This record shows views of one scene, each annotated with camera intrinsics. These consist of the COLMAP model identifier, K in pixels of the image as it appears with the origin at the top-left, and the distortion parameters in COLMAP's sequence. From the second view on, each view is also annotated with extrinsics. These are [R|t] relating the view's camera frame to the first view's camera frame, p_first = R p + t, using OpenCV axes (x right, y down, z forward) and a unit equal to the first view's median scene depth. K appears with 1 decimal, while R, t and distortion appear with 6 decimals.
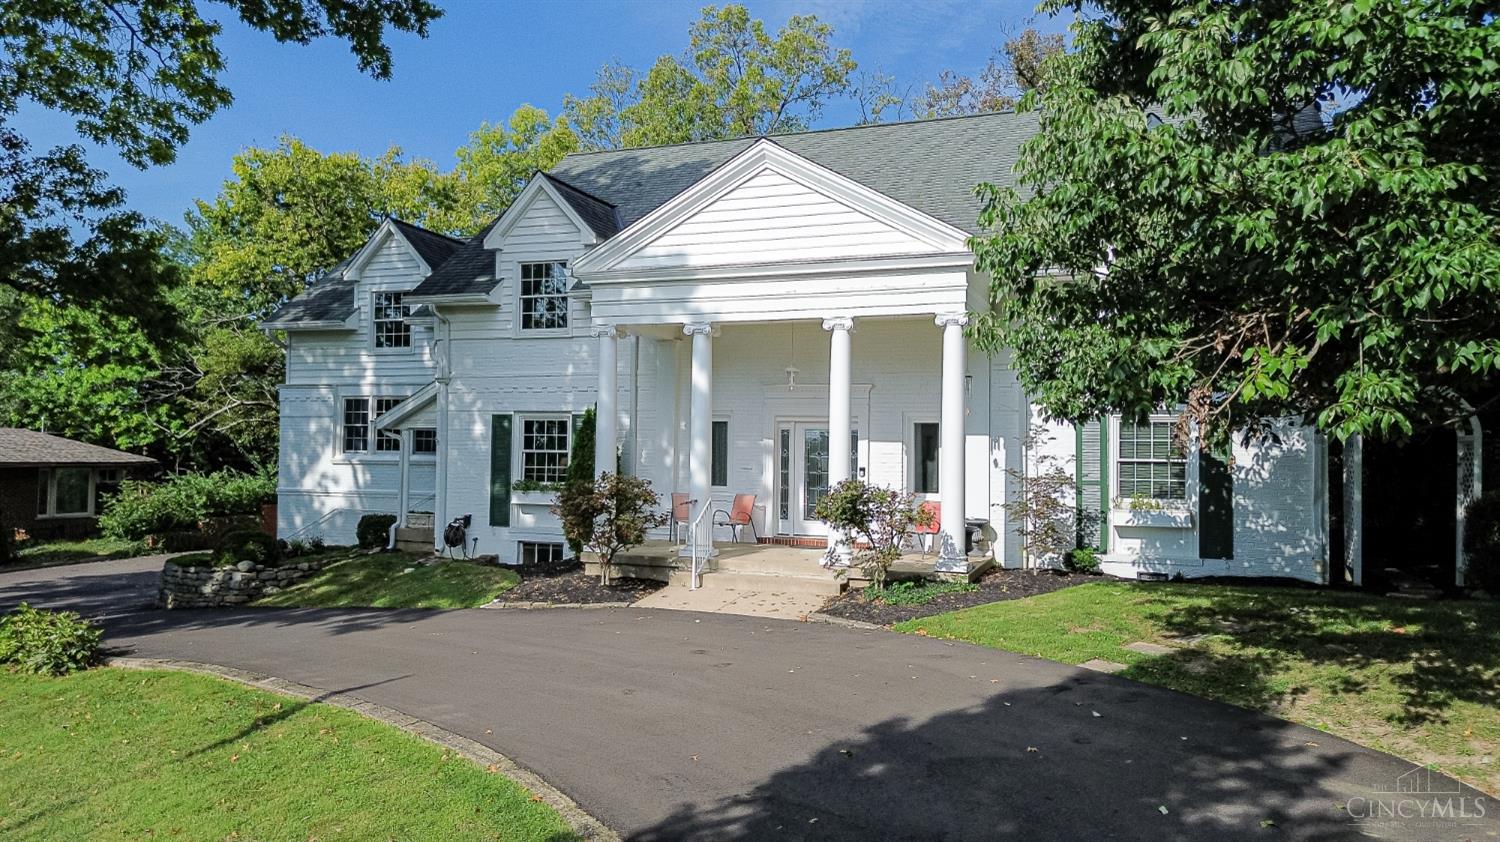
lens RADIAL K [[1061.4, 0, 750.1], [0, 1061.4, 424.5], [0, 0, 1]] dist [0.071850, -0.073146]
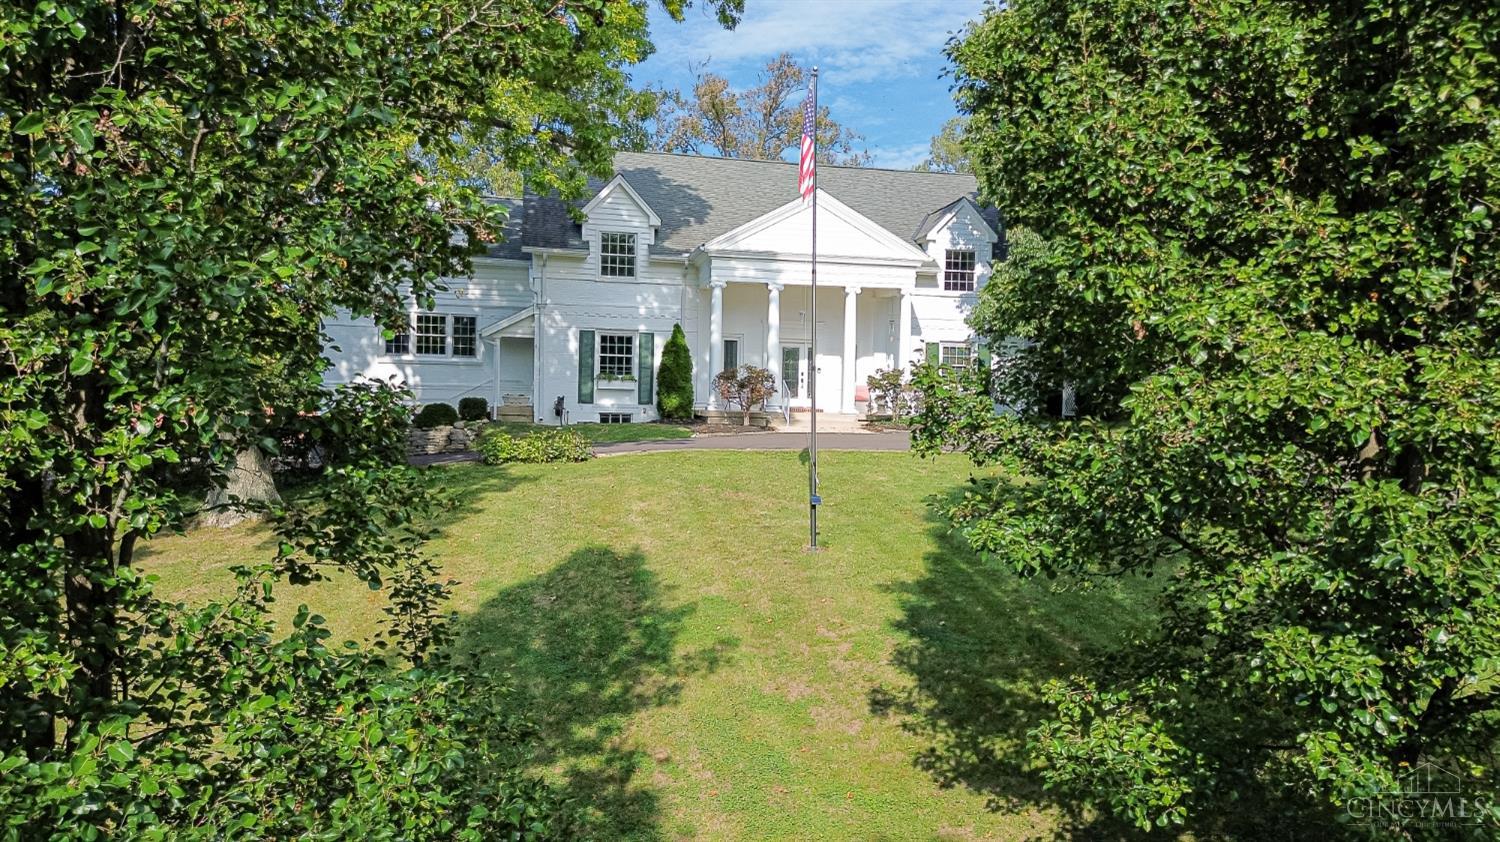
lens RADIAL K [[1036.3, 0, 750.0], [0, 1036.3, 421.0], [0, 0, 1]] dist [0.100387, 0.000121]
pose [[0.840312, -0.003323, 0.542093, -0.906686], [-0.022010, 0.998947, 0.040242, 0.059155], [-0.541656, -0.045748, 0.839354, -0.412174]]
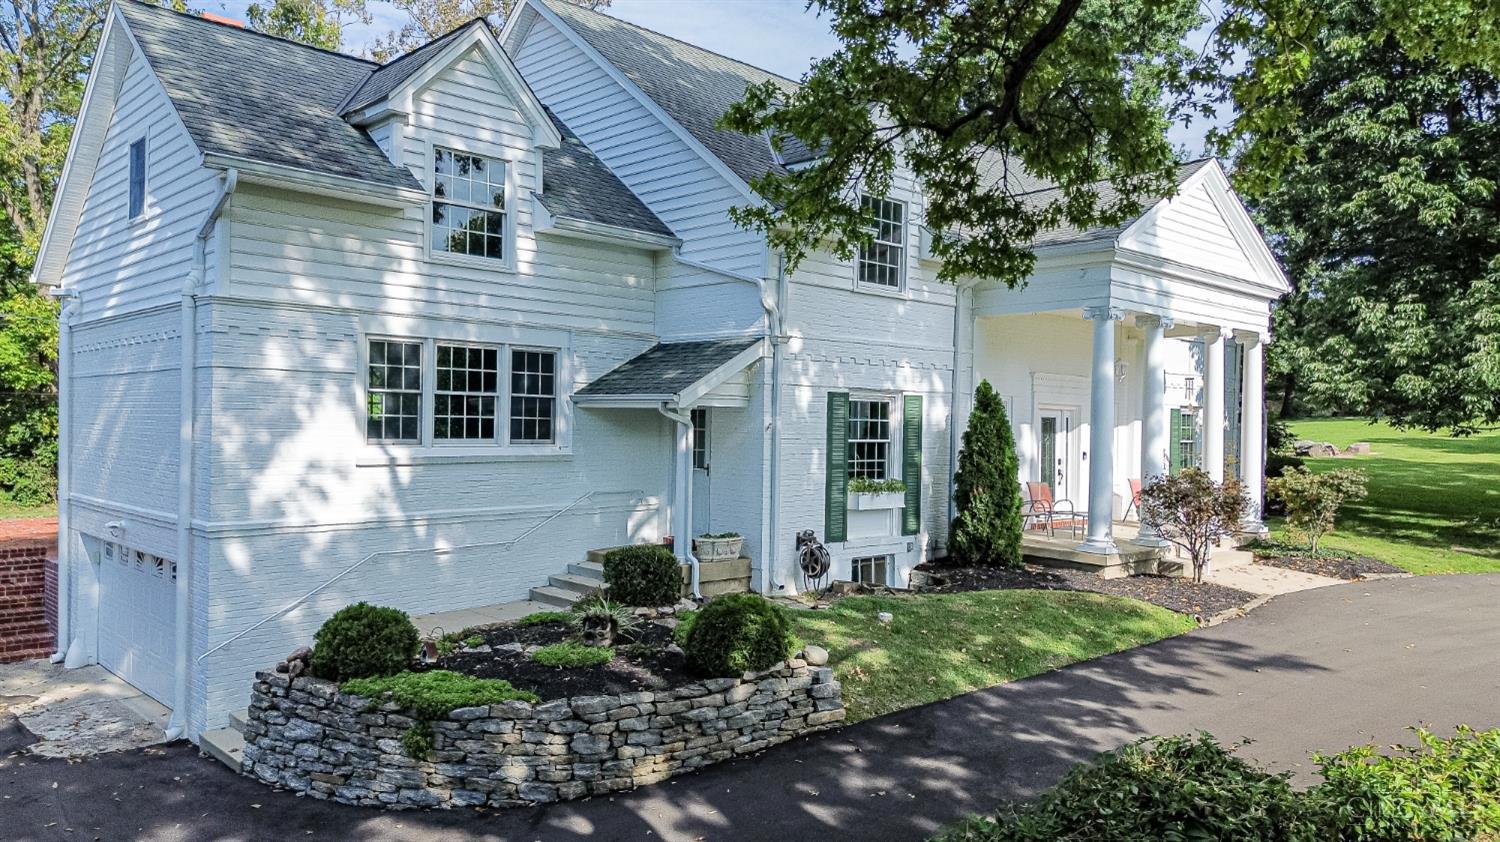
lens RADIAL K [[1061.4, 0, 750.1], [0, 1061.4, 424.5], [0, 0, 1]] dist [0.071850, -0.073146]
pose [[0.425995, -0.008119, 0.904689, -0.995295], [-0.036923, 0.998971, 0.026351, -0.004580], [-0.903972, -0.044630, 0.425257, 0.793643]]
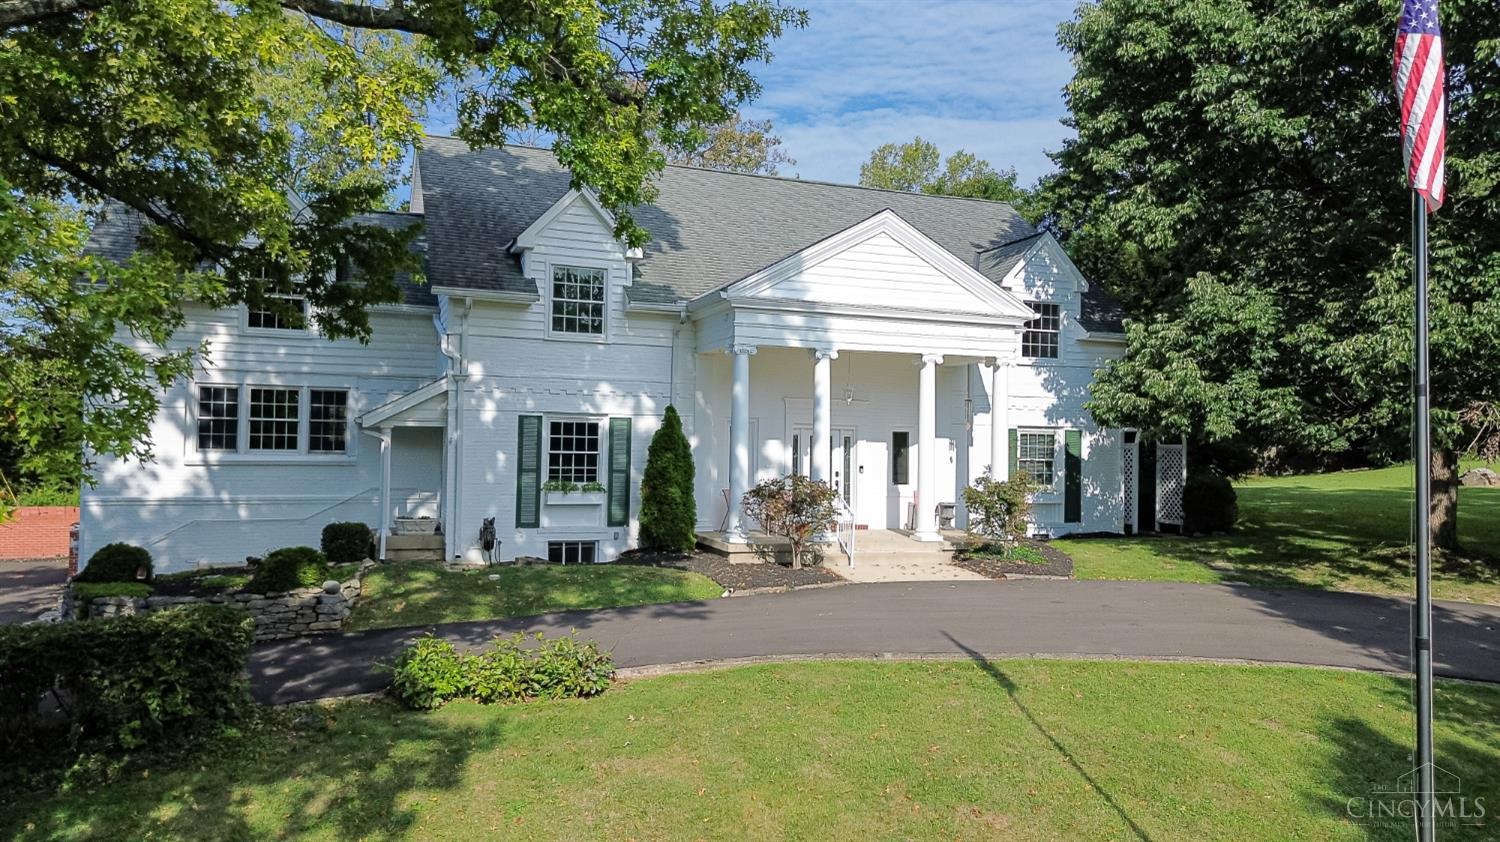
lens RADIAL K [[1067.8, 0, 754.3], [0, 1067.8, 420.5], [0, 0, 1]] dist [0.049225, 0.001522]
pose [[0.743472, 0.017110, 0.668548, -0.799577], [-0.024207, 0.999706, 0.001334, -0.011784], [-0.668328, -0.017175, 0.743668, 0.126167]]
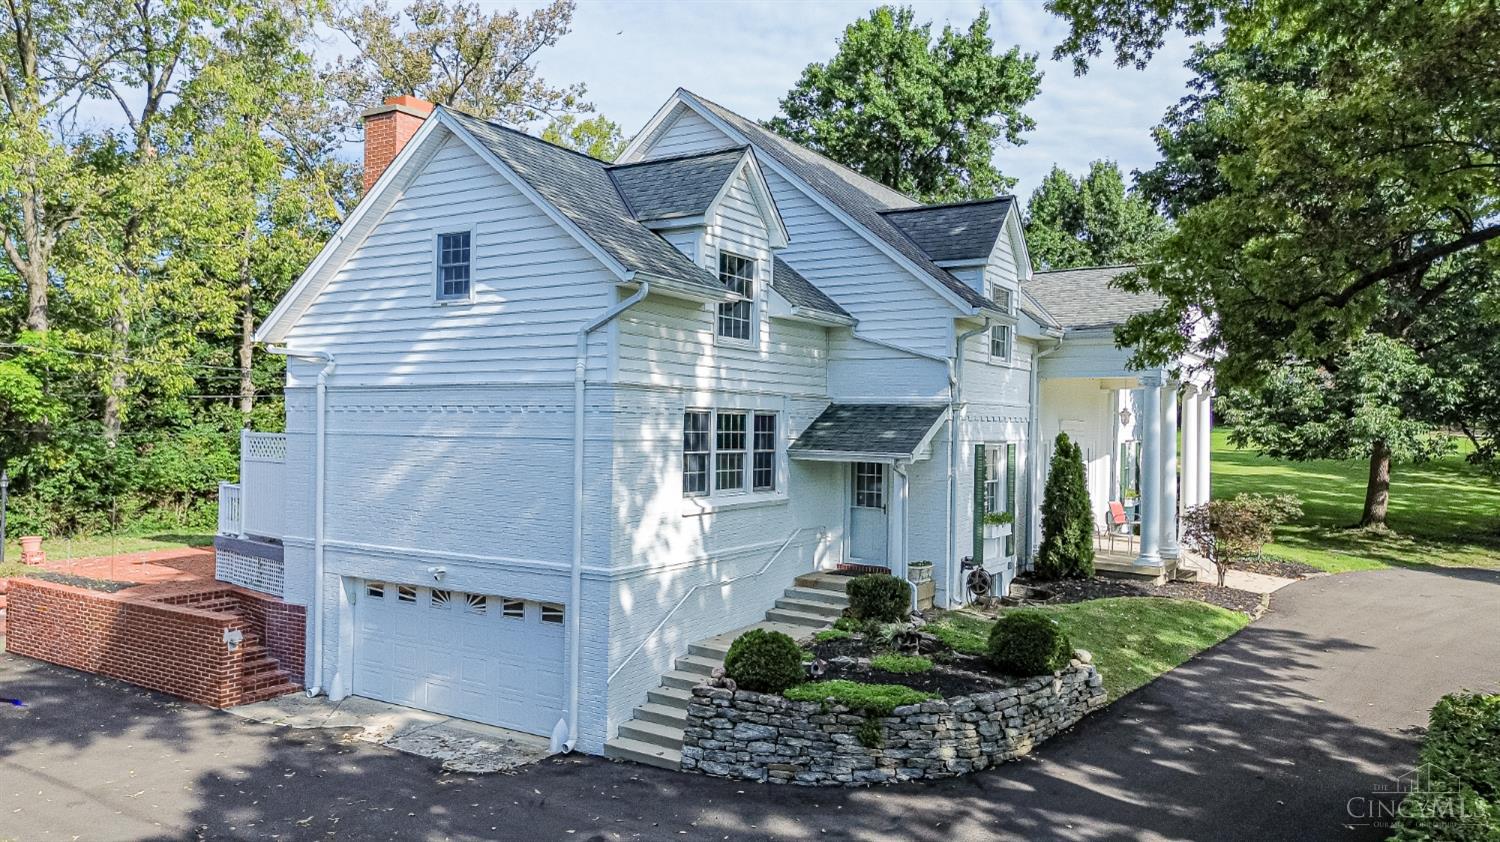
lens RADIAL K [[1061.4, 0, 750.1], [0, 1061.4, 424.5], [0, 0, 1]] dist [0.071850, -0.073146]
pose [[0.199378, -0.008868, 0.979882, -1.267461], [-0.043321, 0.998902, 0.017855, -0.037589], [-0.978965, -0.046009, 0.198775, 1.085242]]
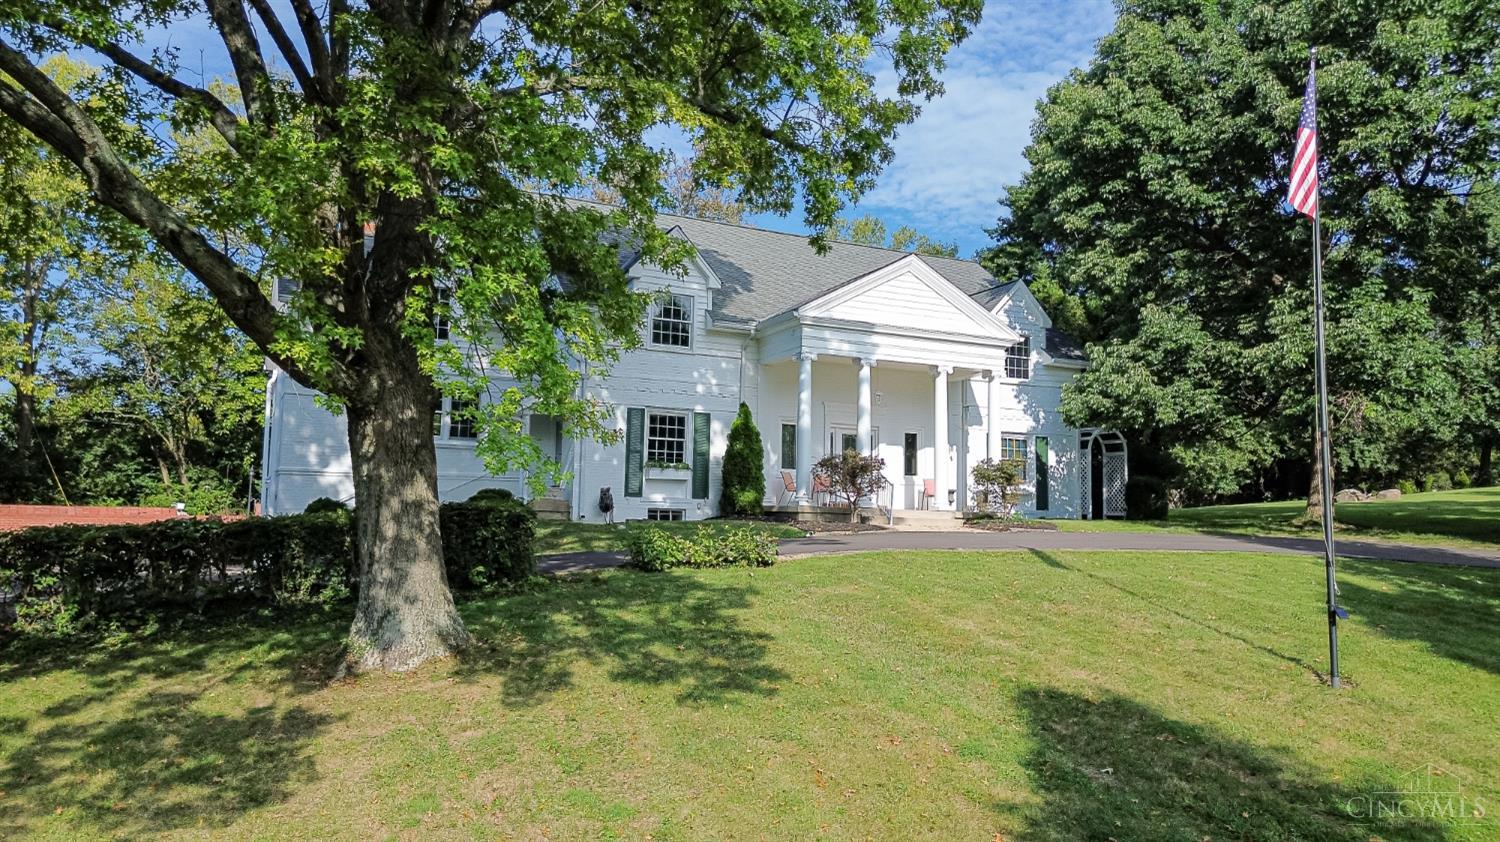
lens RADIAL K [[1061.4, 0, 750.1], [0, 1061.4, 424.5], [0, 0, 1]] dist [0.071850, -0.073146]
pose [[0.684160, 0.070163, 0.725949, -1.125976], [-0.029355, 0.997204, -0.068716, 0.098687], [-0.728741, 0.025703, 0.684307, 0.047403]]
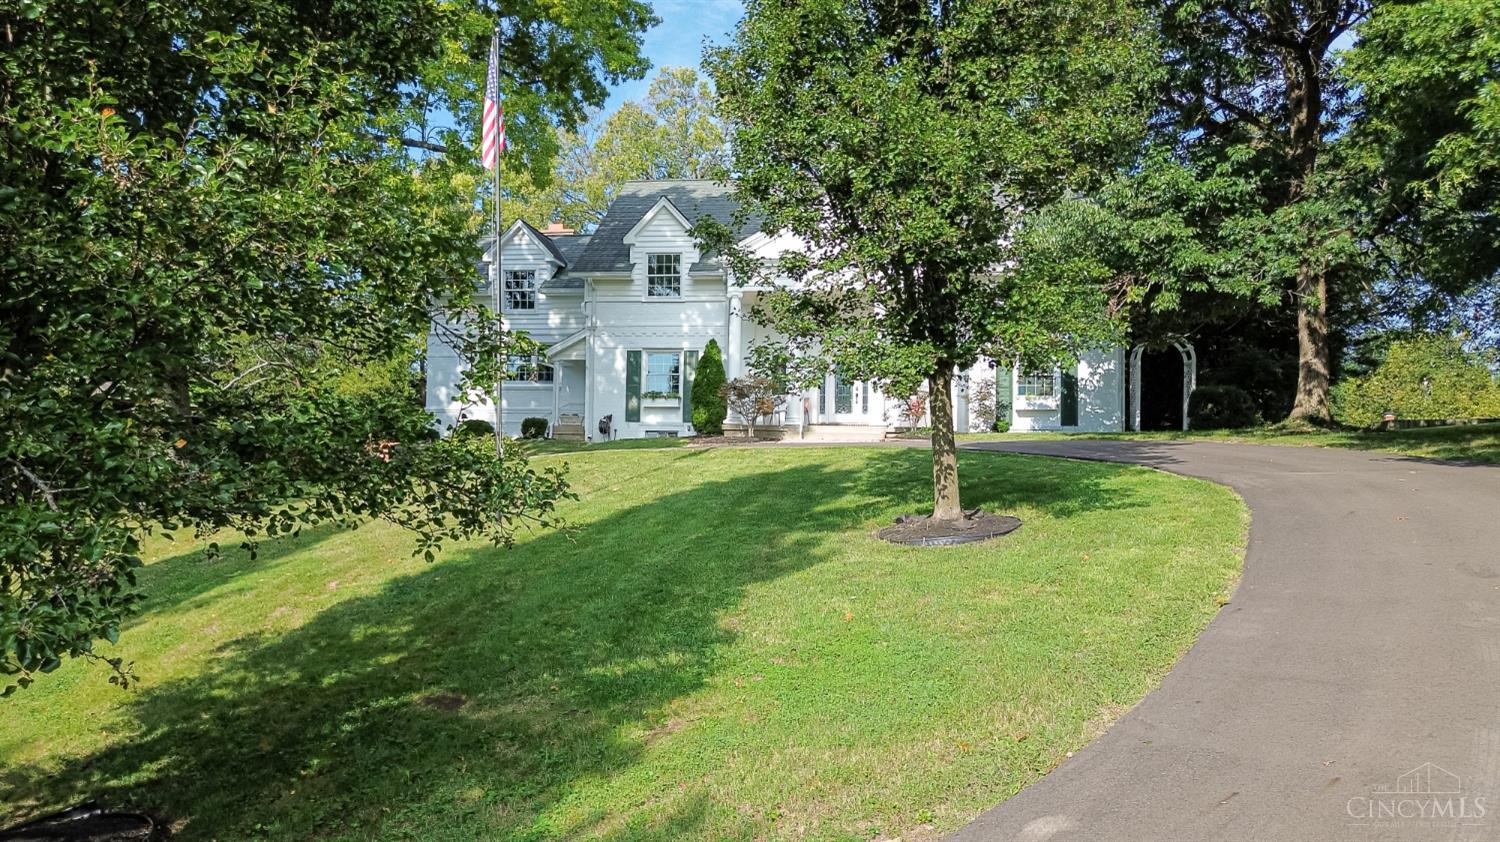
lens RADIAL K [[1061.4, 0, 750.1], [0, 1061.4, 424.5], [0, 0, 1]] dist [0.071850, -0.073146]
pose [[0.978991, 0.011738, 0.203567, -0.409960], [-0.008756, 0.999841, -0.015543, 0.130177], [-0.203717, 0.013434, 0.978938, -0.593707]]
